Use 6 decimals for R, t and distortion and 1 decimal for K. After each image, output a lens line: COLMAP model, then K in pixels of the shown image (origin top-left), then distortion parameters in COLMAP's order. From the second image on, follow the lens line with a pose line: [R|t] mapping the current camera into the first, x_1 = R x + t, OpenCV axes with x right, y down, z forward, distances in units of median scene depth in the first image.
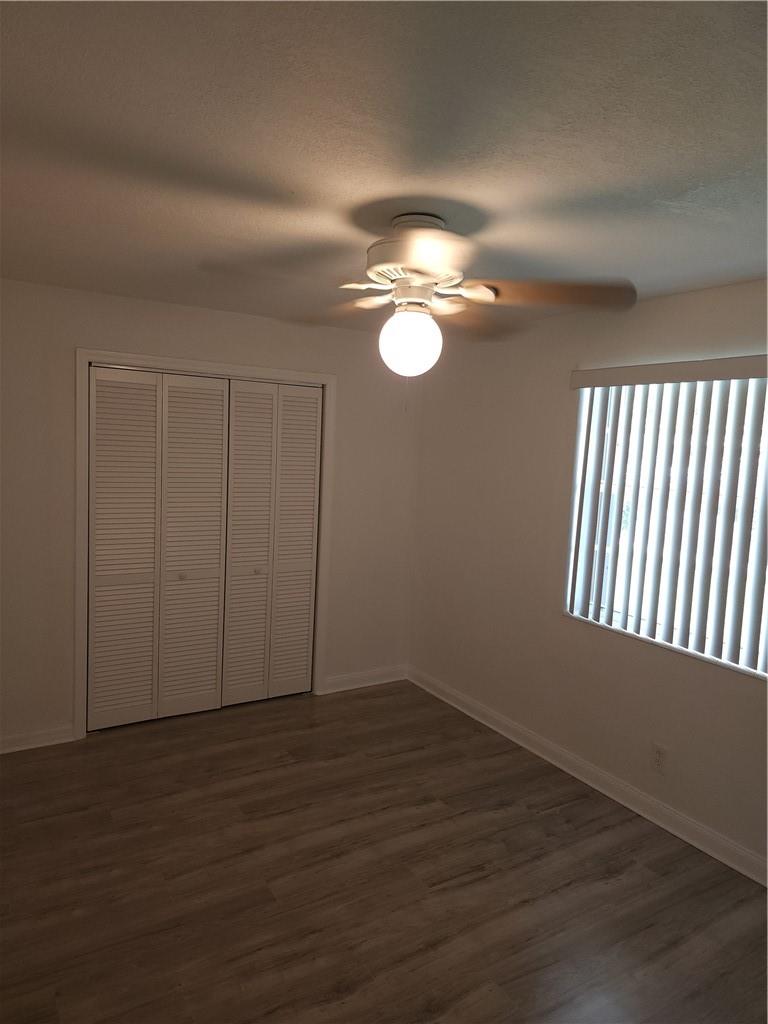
lens RADIAL K [[700.5, 0, 382.5], [0, 700.5, 492.8], [0, 0, 1]] dist [-0.030990, -0.000633]
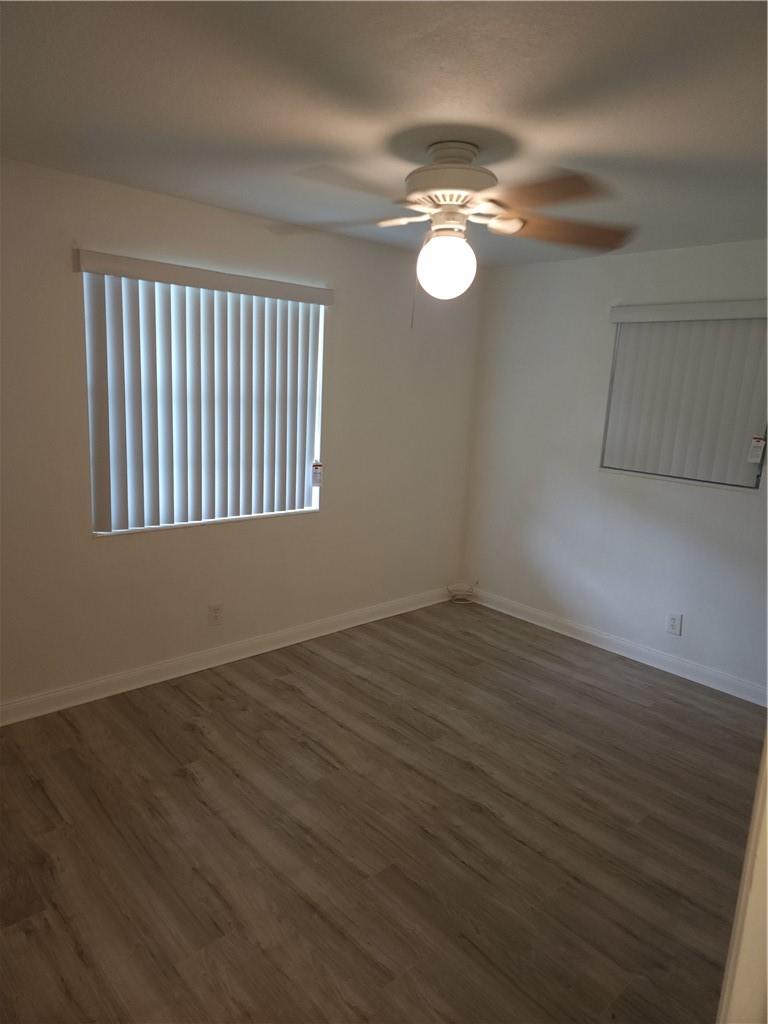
lens RADIAL K [[675.4, 0, 379.5], [0, 675.4, 508.8], [0, 0, 1]] dist [0.086140, -0.076686]
pose [[-0.174830, -0.262140, 0.949061, -0.820034], [0.022066, 0.962621, 0.269950, -0.120084], [-0.984351, 0.068137, -0.162511, 1.018685]]
